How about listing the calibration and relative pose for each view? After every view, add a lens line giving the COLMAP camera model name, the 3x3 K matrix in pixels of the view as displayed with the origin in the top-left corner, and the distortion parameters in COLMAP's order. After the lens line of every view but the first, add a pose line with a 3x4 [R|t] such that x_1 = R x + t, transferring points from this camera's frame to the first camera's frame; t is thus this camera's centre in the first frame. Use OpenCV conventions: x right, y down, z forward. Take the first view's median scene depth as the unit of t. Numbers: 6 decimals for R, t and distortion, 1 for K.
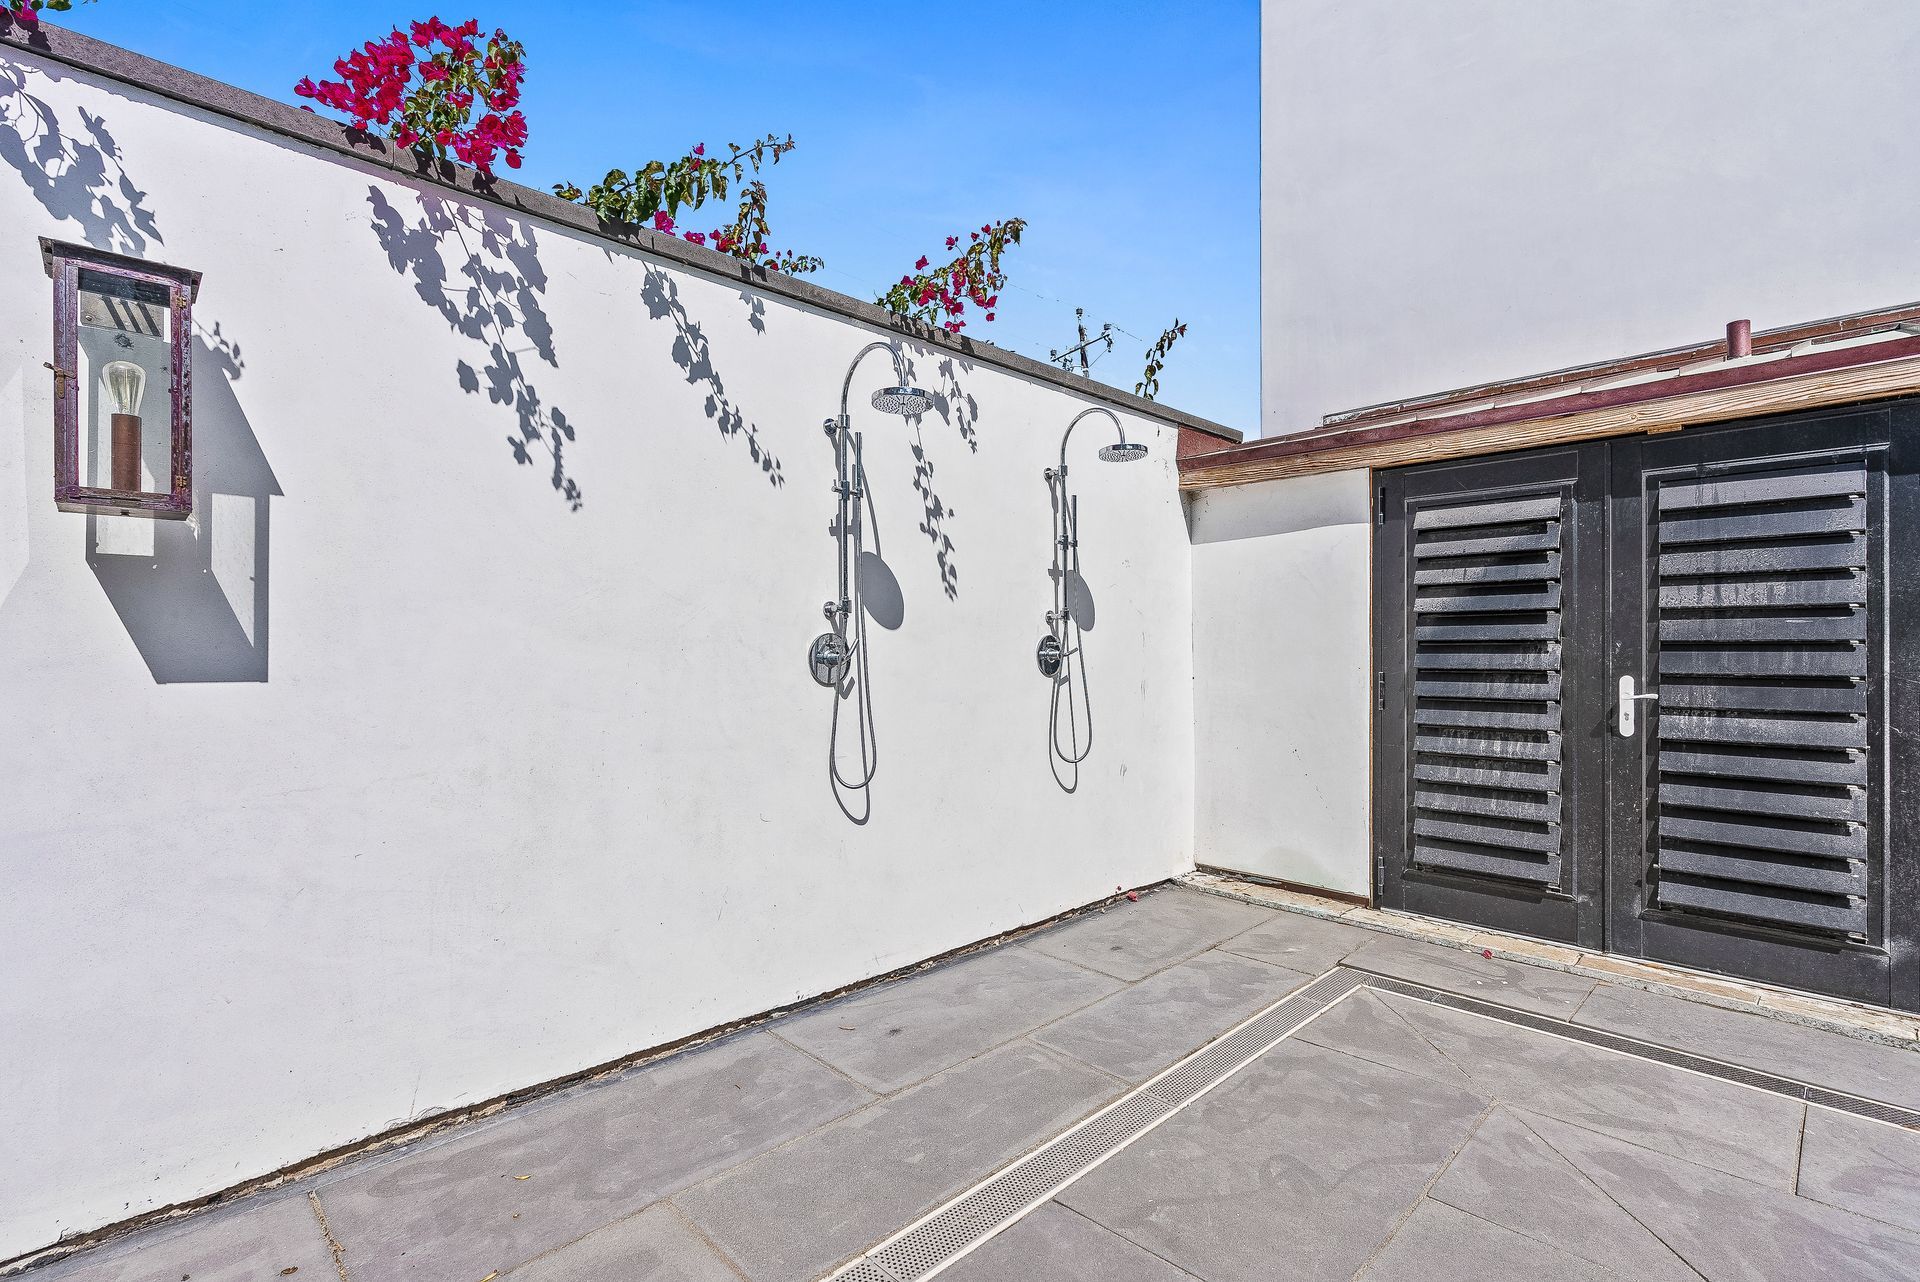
lens RADIAL K [[881.2, 0, 968.5], [0, 881.2, 659.7], [0, 0, 1]] dist [-0.012960, 0.007518]
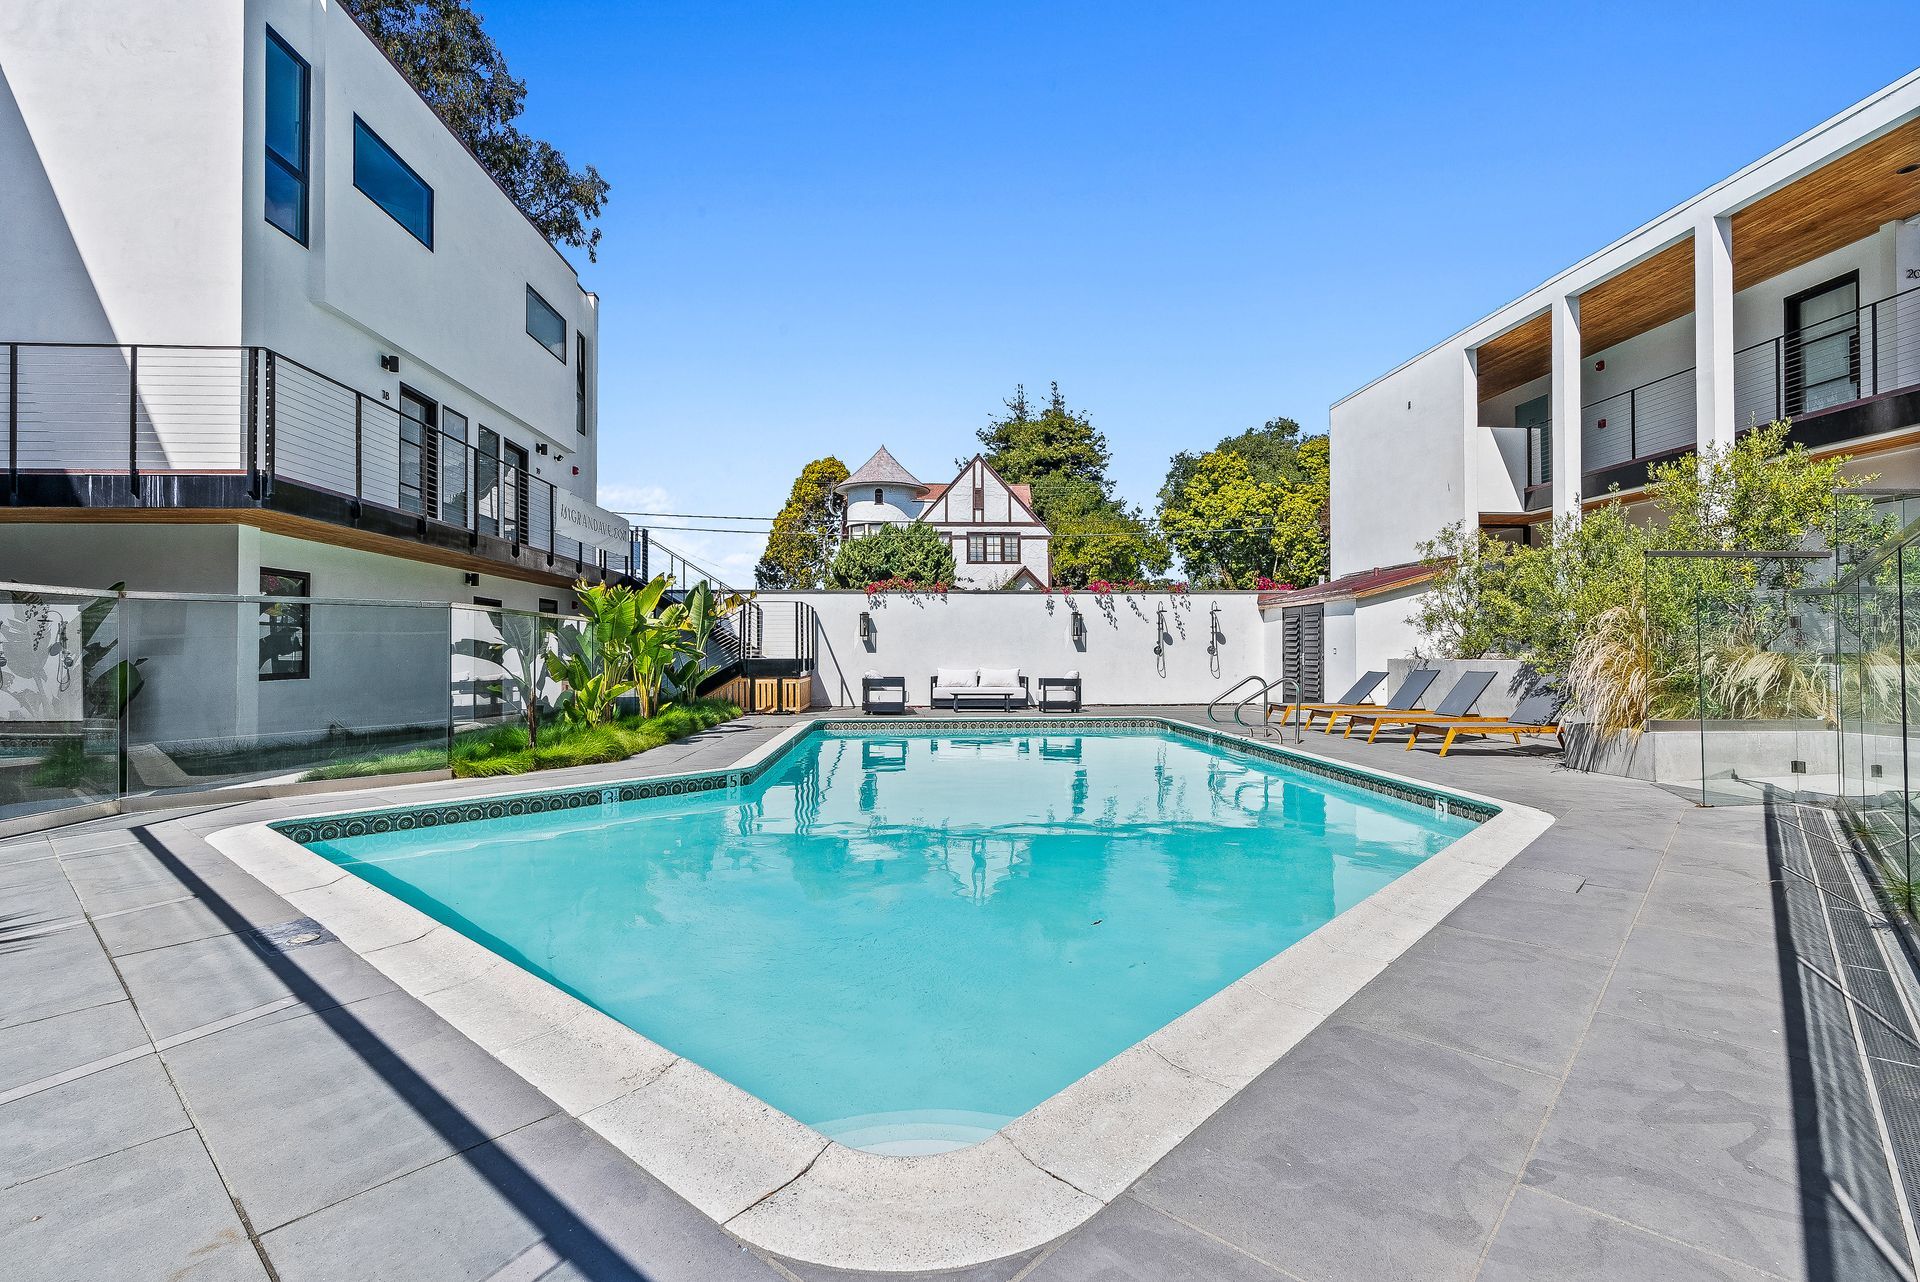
lens RADIAL K [[881.2, 0, 968.5], [0, 881.2, 659.7], [0, 0, 1]] dist [-0.012960, 0.007518]
pose [[0.757330, 0.004047, -0.653020, 2.931293], [-0.005649, 0.999984, -0.000355, 0.077219], [0.653008, 0.003958, 0.757340, -4.628009]]
